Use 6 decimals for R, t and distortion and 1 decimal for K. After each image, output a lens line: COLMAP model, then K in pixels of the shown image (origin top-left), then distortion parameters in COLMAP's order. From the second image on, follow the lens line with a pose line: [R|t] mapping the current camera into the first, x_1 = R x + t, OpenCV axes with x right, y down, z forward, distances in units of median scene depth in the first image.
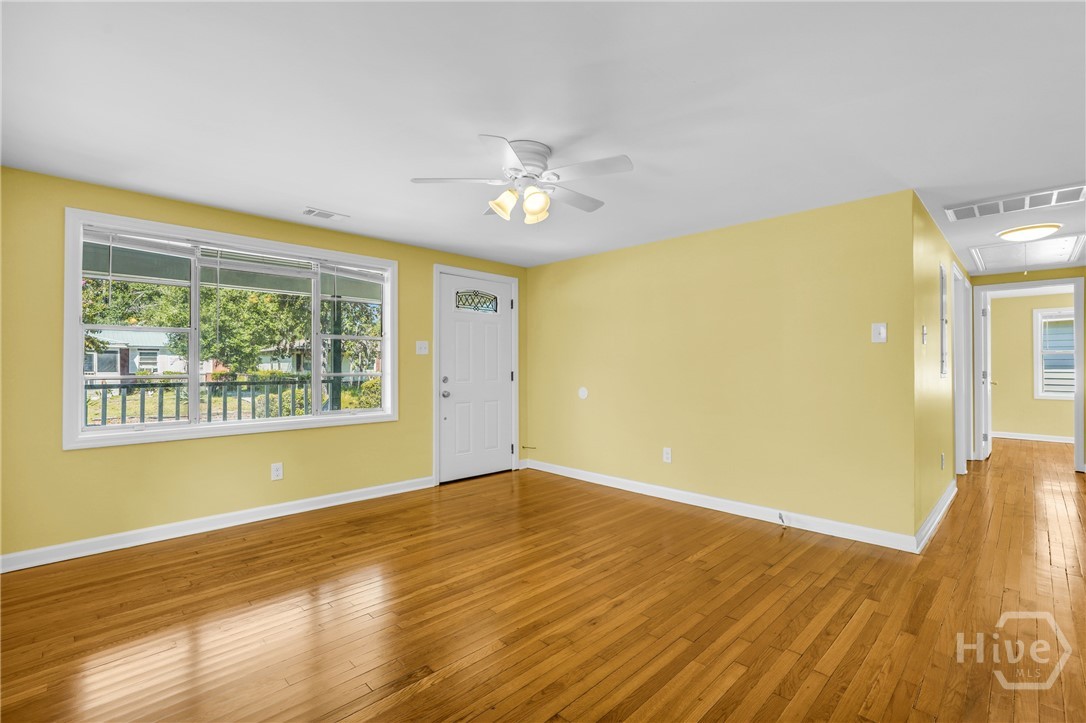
lens RADIAL K [[486.8, 0, 538.9], [0, 486.8, 363.6], [0, 0, 1]] dist [-0.000036, 0.000410]
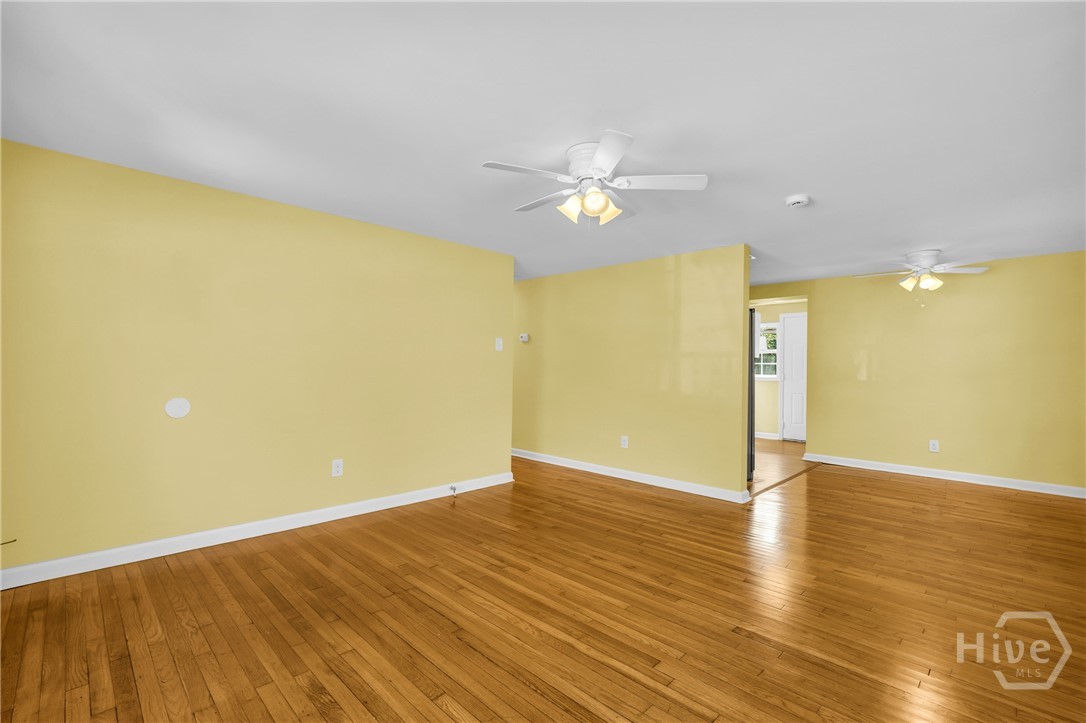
lens RADIAL K [[486.8, 0, 538.9], [0, 486.8, 363.6], [0, 0, 1]] dist [-0.000036, 0.000410]
pose [[-0.021469, 0.011588, 0.999702, -0.780641], [-0.015668, 0.999806, -0.011926, 0.009232], [-0.999647, -0.015919, -0.021283, 0.852345]]
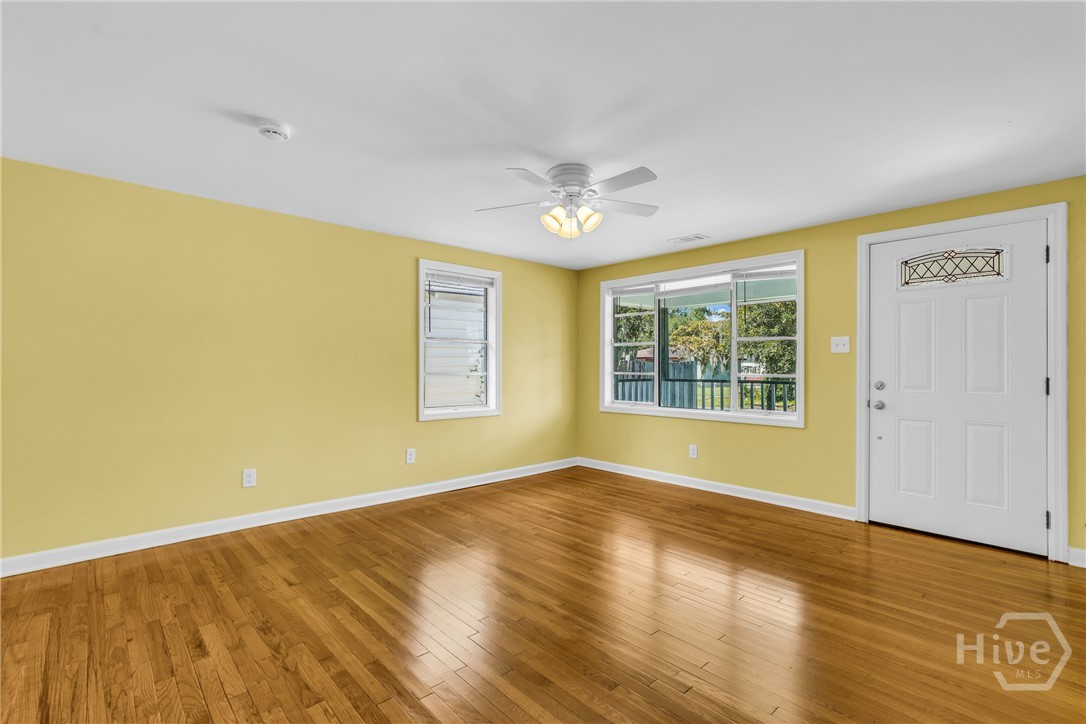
lens RADIAL K [[486.8, 0, 538.9], [0, 486.8, 364.1], [0, 0, 1]] dist [-0.000036, 0.000410]
pose [[-0.021629, -0.006410, -0.999746, 0.821748], [0.001450, 0.999978, -0.006443, 0.006270], [0.999765, -0.001589, -0.021619, 0.722052]]
